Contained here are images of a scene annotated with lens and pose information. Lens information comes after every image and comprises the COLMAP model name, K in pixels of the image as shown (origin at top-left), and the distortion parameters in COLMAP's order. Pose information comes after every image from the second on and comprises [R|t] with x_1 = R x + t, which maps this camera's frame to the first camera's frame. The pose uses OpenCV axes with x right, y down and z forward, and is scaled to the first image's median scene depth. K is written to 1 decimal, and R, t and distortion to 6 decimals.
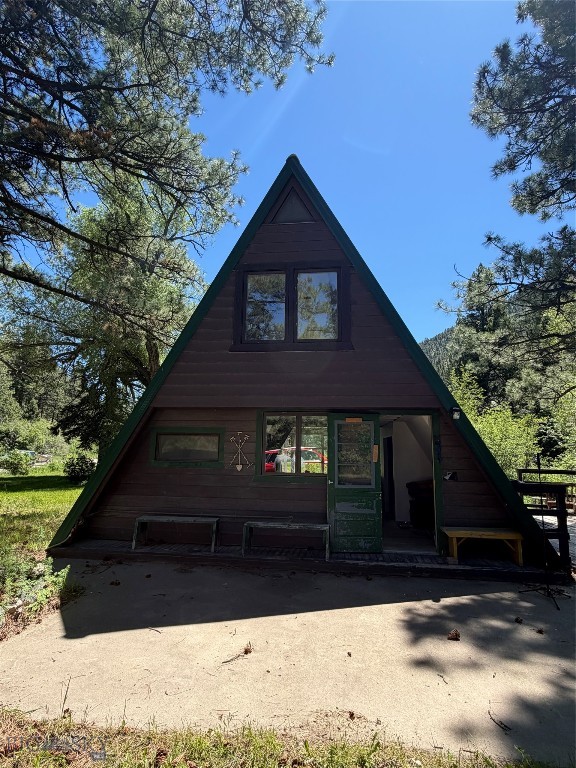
lens RADIAL K [[412.3, 0, 286.5], [0, 412.3, 382.0], [0, 0, 1]] dist [0.002323, -0.000267]
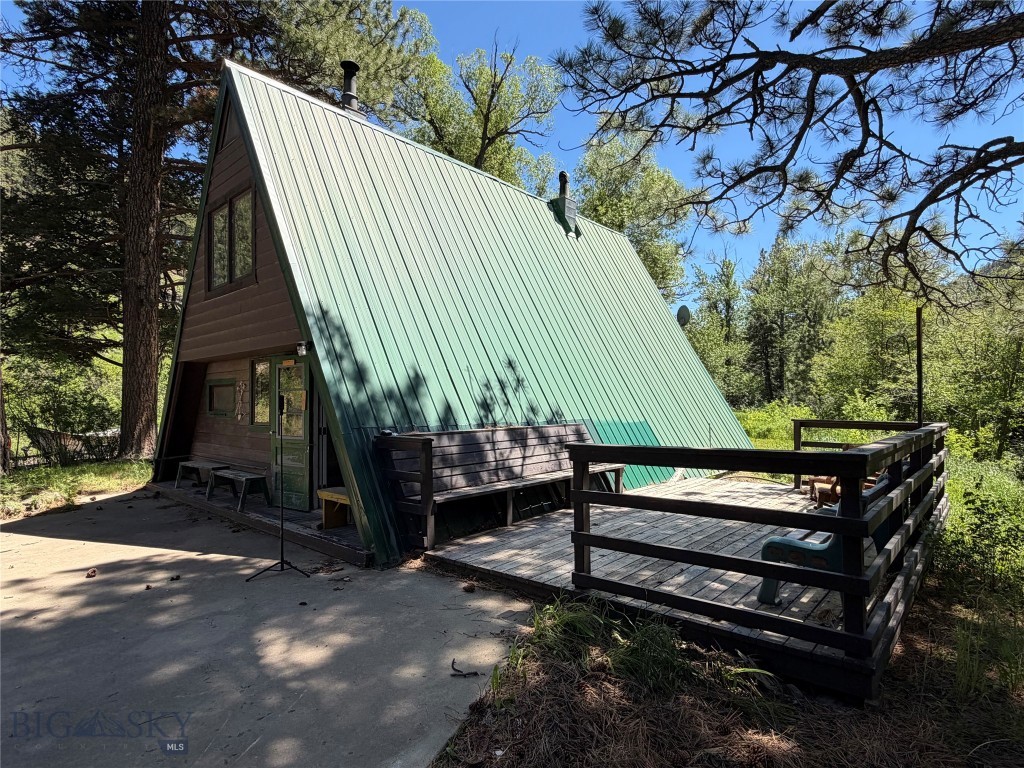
lens RADIAL K [[549.8, 0, 509.9], [0, 549.8, 390.0], [0, 0, 1]] dist [0.002323, -0.000267]
pose [[0.829397, -0.022596, -0.558203, 1.759081], [0.096213, 0.990030, 0.102880, 0.115510], [0.550313, -0.139035, 0.823301, 0.451261]]
